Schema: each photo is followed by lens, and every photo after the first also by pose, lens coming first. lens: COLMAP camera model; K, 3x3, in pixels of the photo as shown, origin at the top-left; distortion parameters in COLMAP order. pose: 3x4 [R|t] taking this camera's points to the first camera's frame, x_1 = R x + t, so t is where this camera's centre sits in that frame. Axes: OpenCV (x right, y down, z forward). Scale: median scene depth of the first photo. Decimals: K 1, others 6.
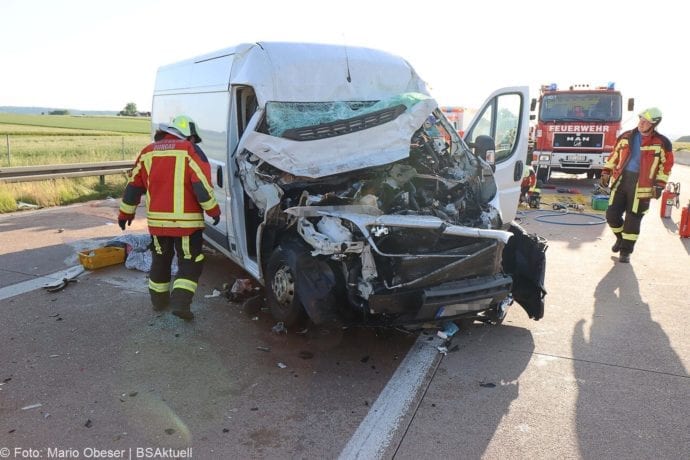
lens RADIAL K [[535.9, 0, 342.9], [0, 535.9, 226.2], [0, 0, 1]] dist [-0.001878, 0.001626]
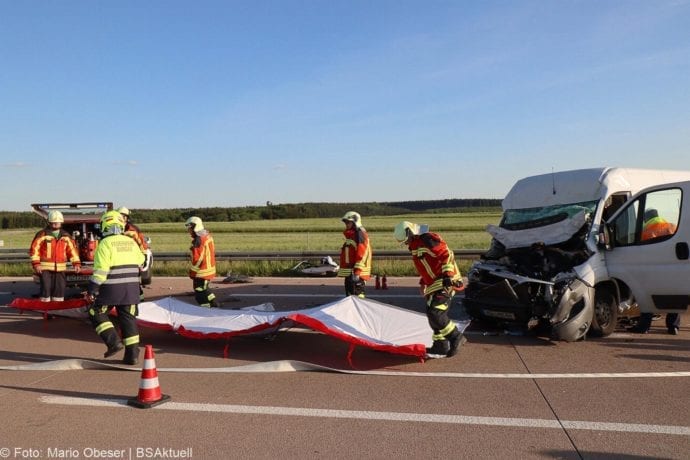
lens RADIAL K [[535.9, 0, 338.6], [0, 535.9, 229.3], [0, 0, 1]] dist [-0.001878, 0.001626]
pose [[0.174081, -0.013795, -0.984635, 1.665806], [-0.149513, 0.987939, -0.040274, 0.012197], [0.973315, 0.154226, 0.169919, 0.066407]]
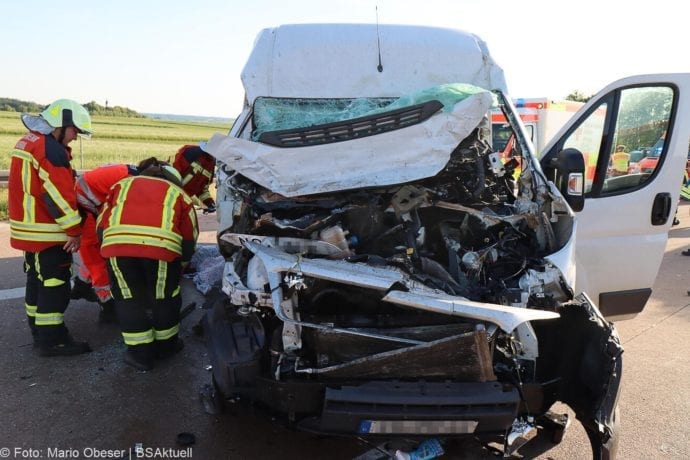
lens RADIAL K [[535.9, 0, 346.3], [0, 535.9, 228.5], [0, 0, 1]] dist [-0.001878, 0.001626]
pose [[0.899128, 0.093250, -0.427636, 0.325906], [-0.104650, 0.994504, -0.003174, -0.049773], [0.424990, 0.047606, 0.903945, 0.343278]]
